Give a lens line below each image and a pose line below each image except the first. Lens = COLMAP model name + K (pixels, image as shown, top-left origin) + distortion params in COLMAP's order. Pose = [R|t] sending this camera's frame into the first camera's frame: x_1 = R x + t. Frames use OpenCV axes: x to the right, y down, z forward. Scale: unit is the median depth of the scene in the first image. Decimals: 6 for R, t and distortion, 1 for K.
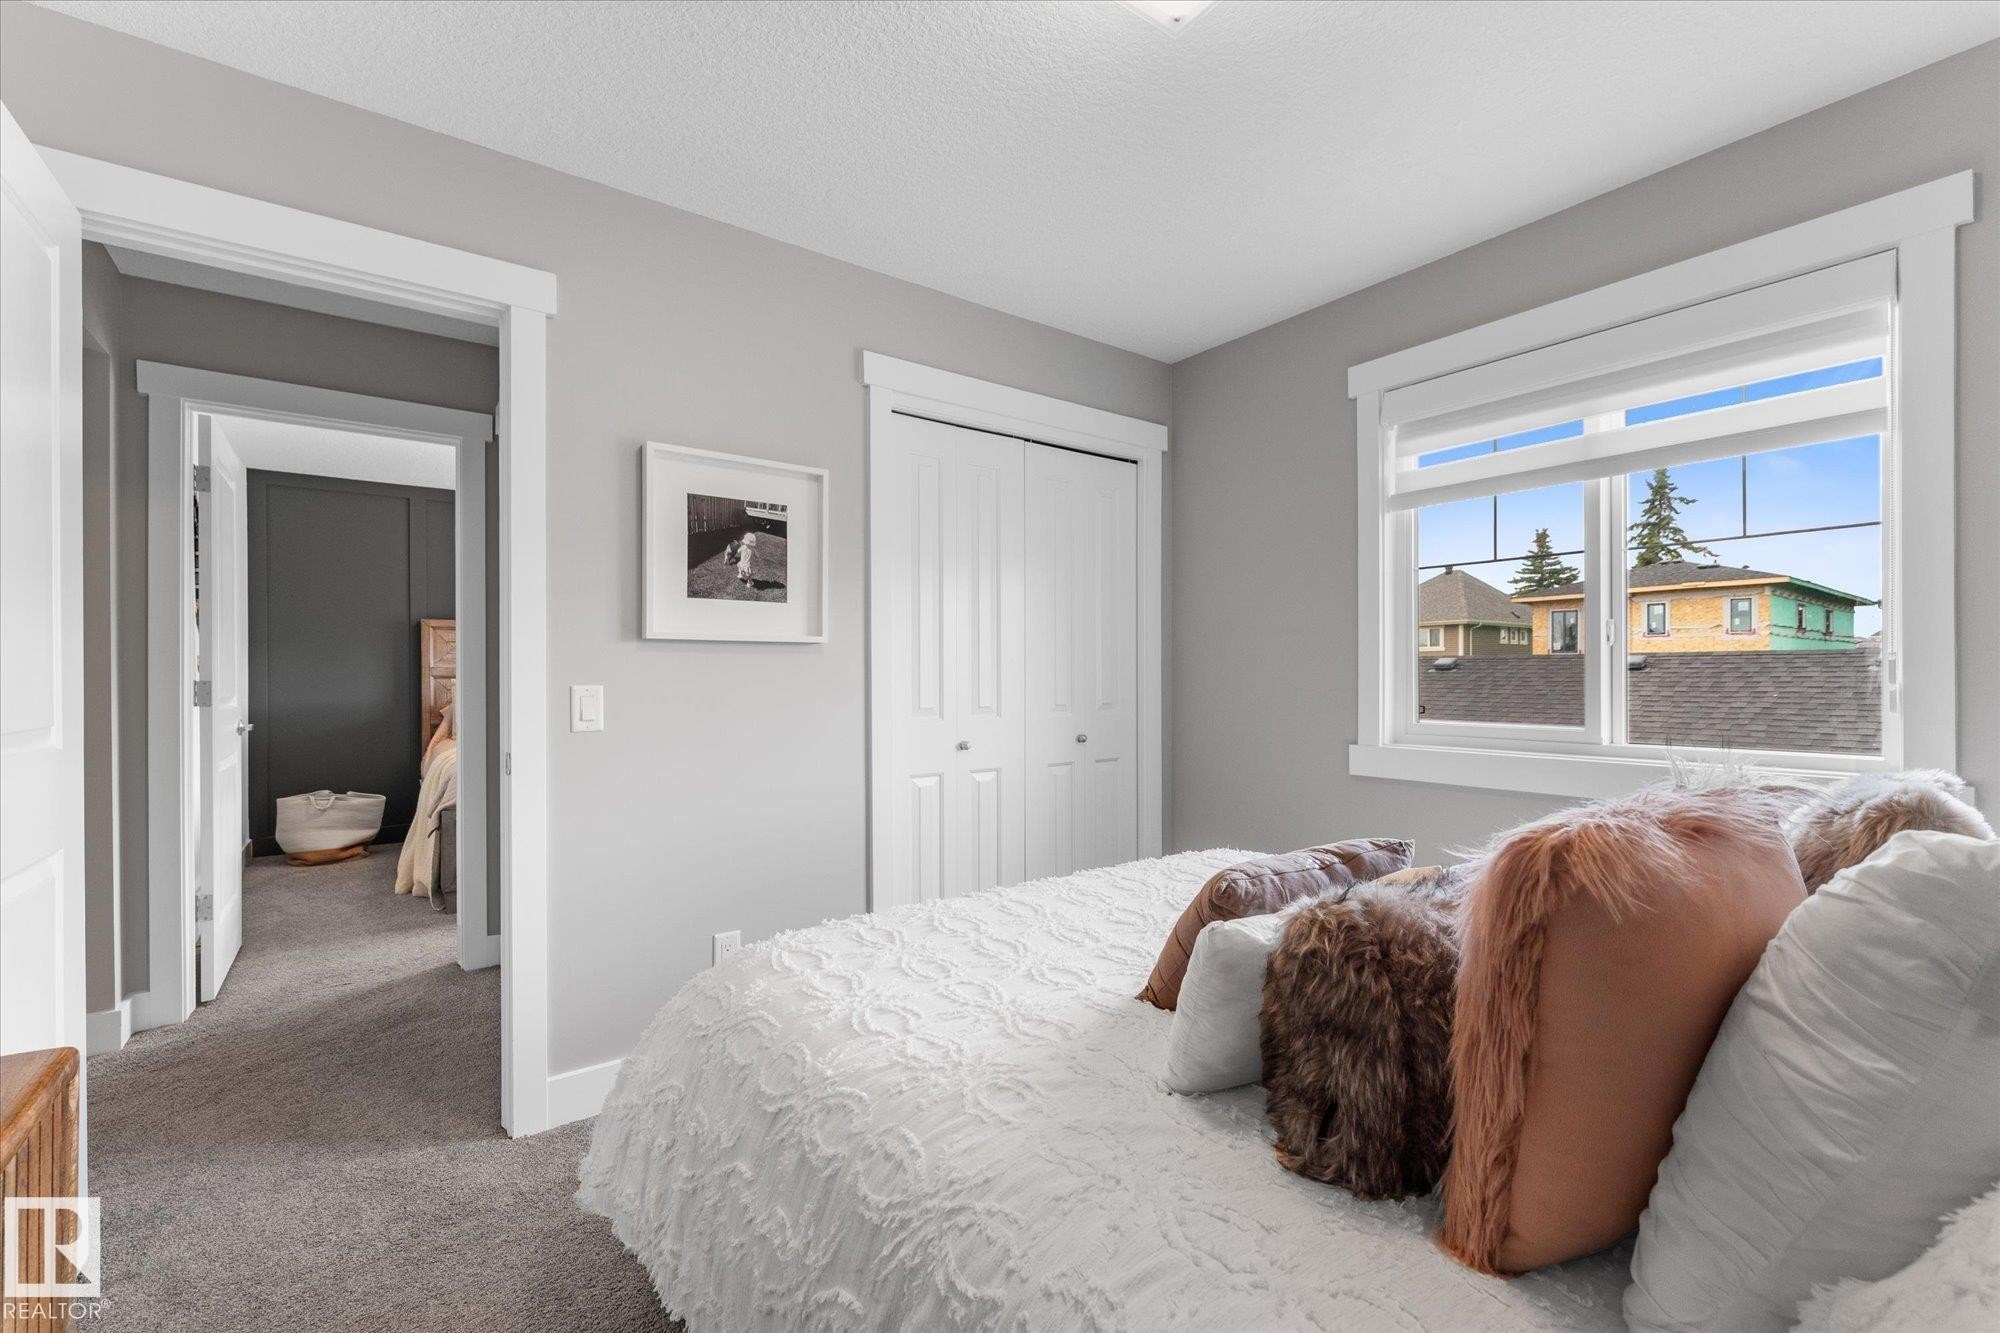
lens RADIAL K [[835.3, 0, 1009.9], [0, 835.3, 672.6], [0, 0, 1]] dist [0.017100, -0.000099]
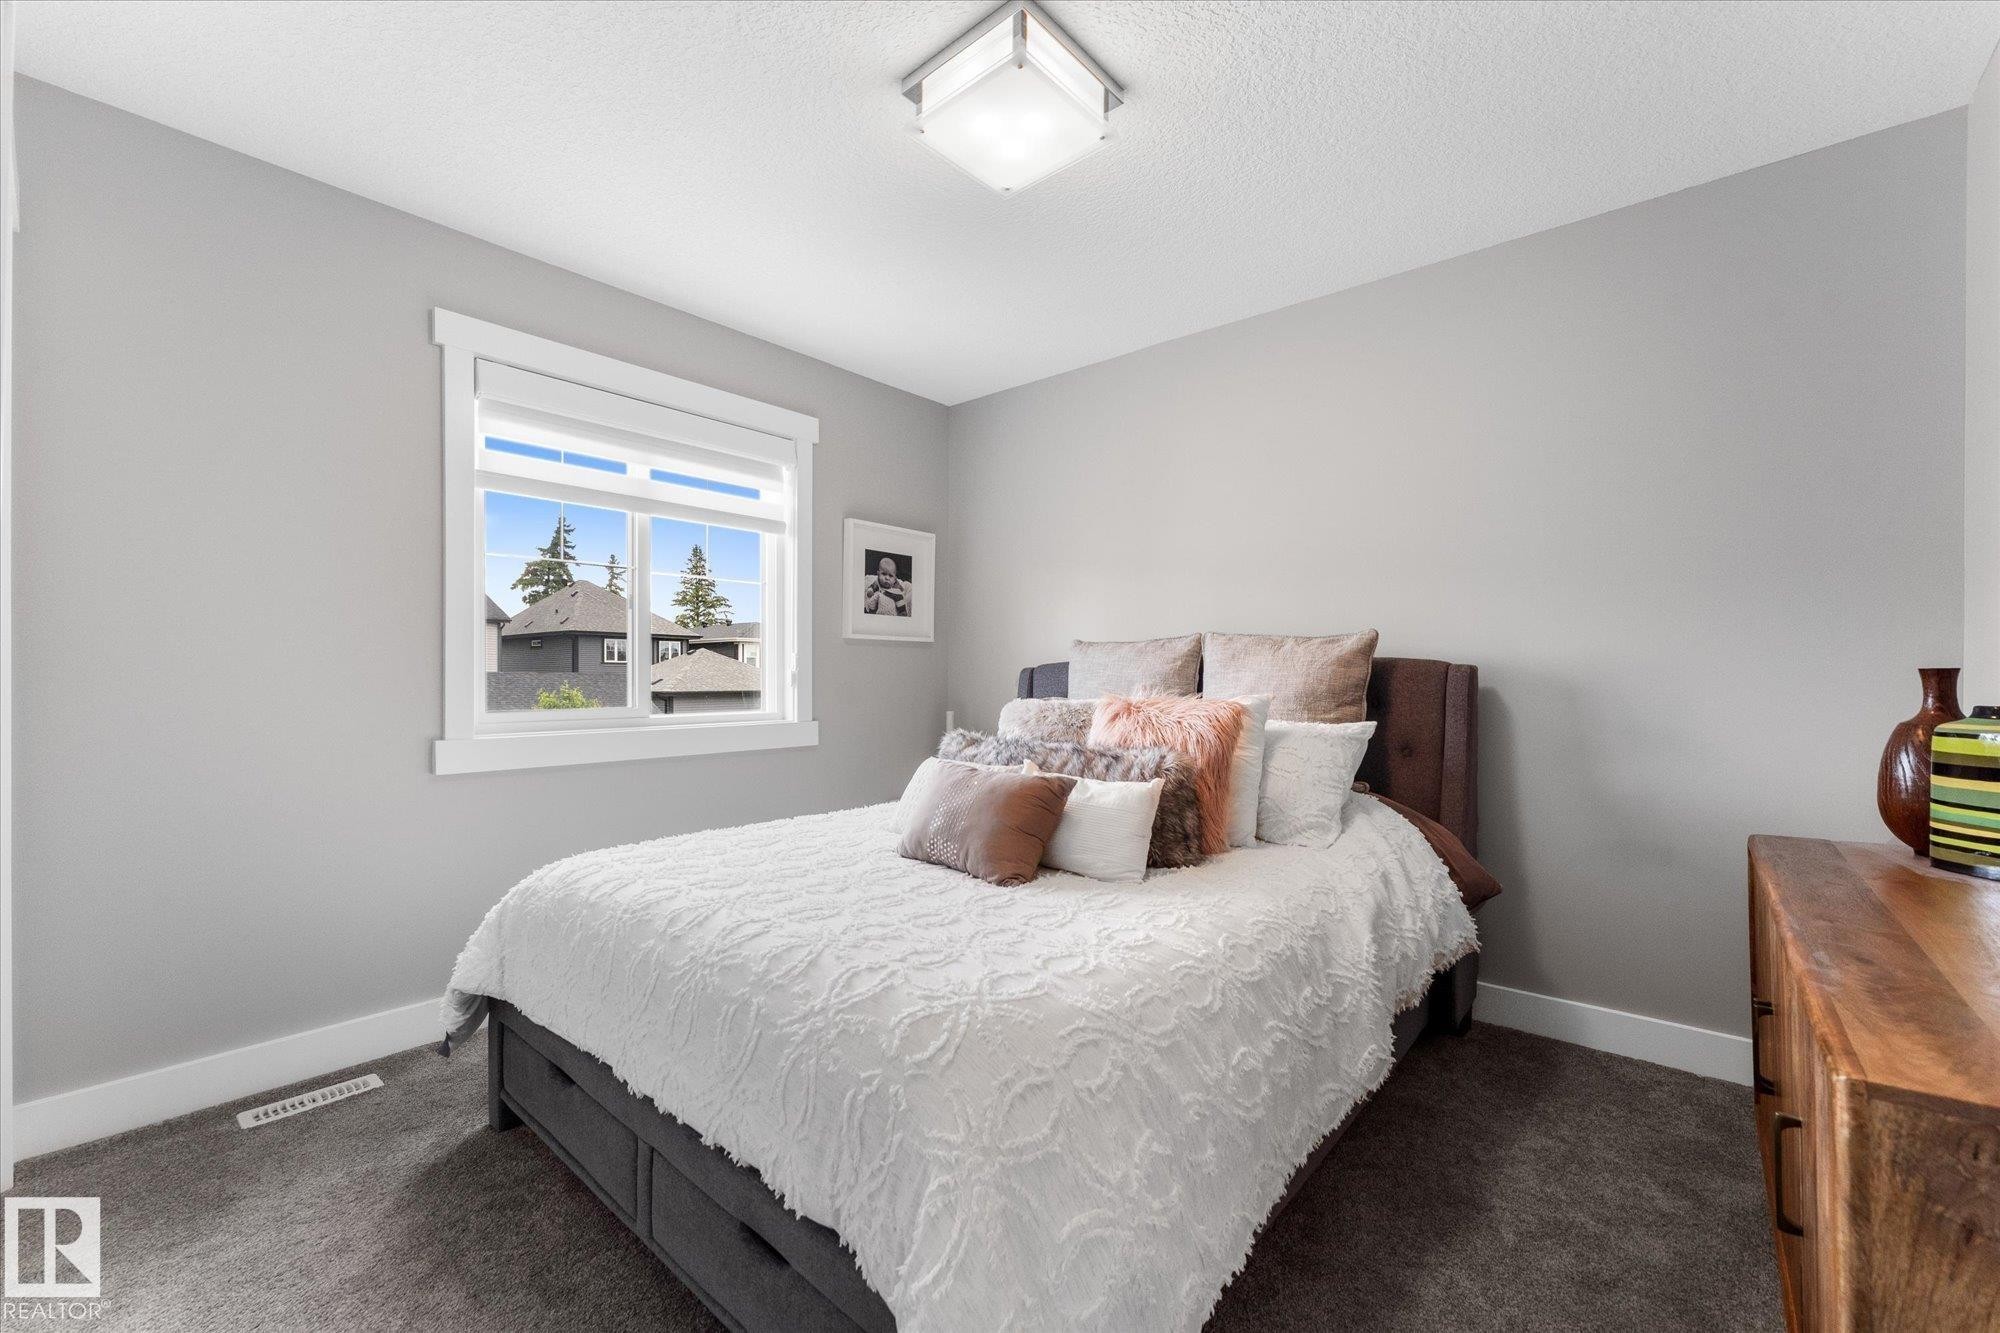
lens RADIAL K [[787.7, 0, 1004.6], [0, 787.7, 678.7], [0, 0, 1]] dist [-0.012197, 0.000079]
pose [[-0.203672, -0.000289, 0.979039, -0.560720], [0.001224, 0.999999, 0.000550, 0.023795], [-0.979038, 0.001310, -0.203672, 0.649611]]
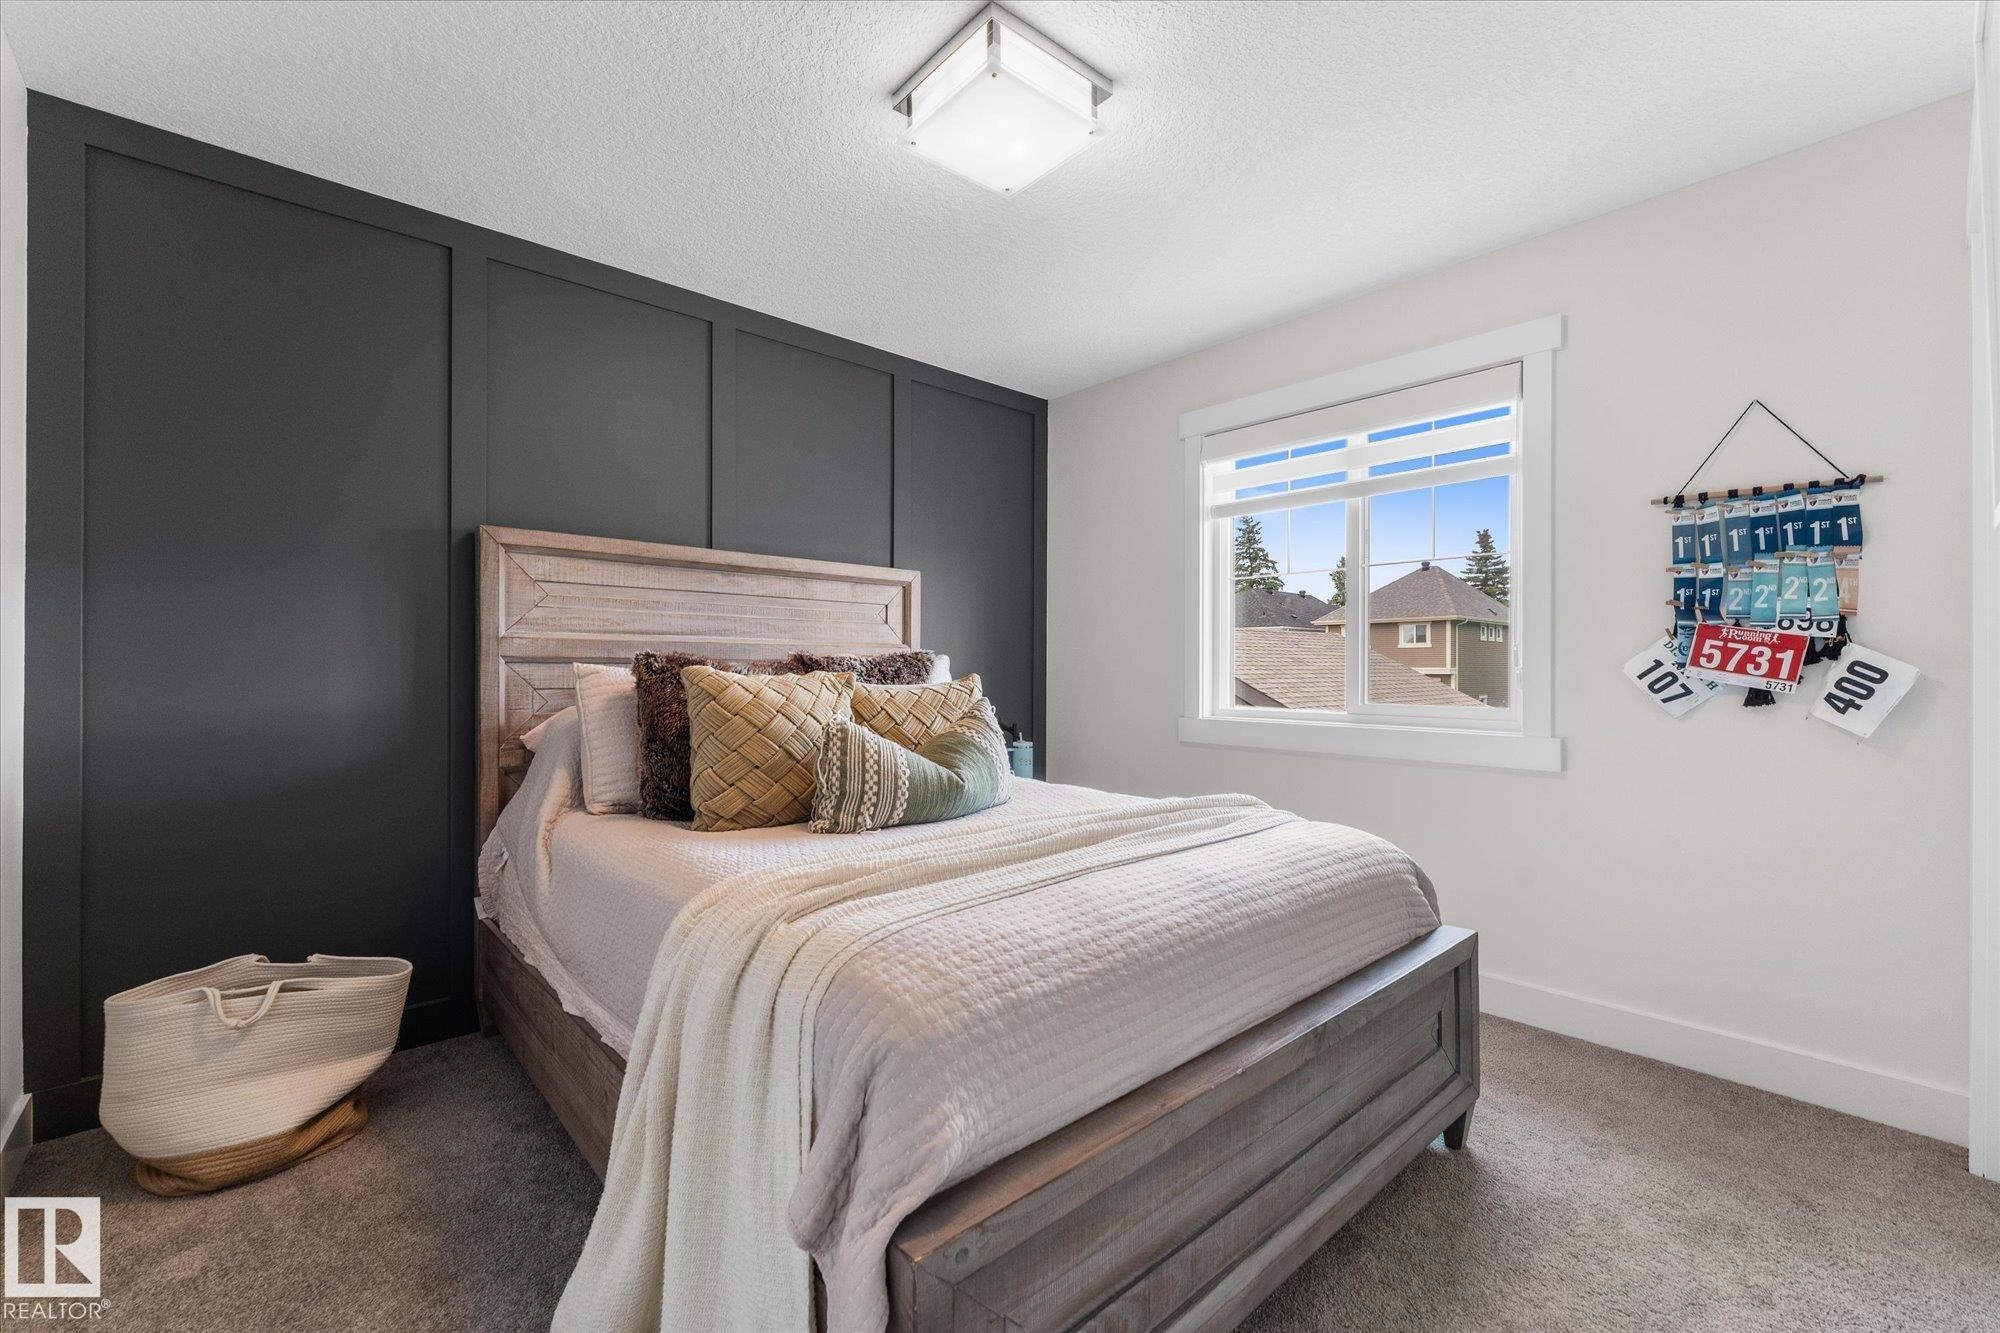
lens RADIAL K [[835.3, 0, 1009.9], [0, 835.3, 672.6], [0, 0, 1]] dist [0.017100, -0.000099]
pose [[0.996125, 0.004049, 0.087854, -0.059321], [-0.004470, 0.999979, 0.004604, 0.001116], [-0.087833, -0.004979, 0.996123, 0.069677]]
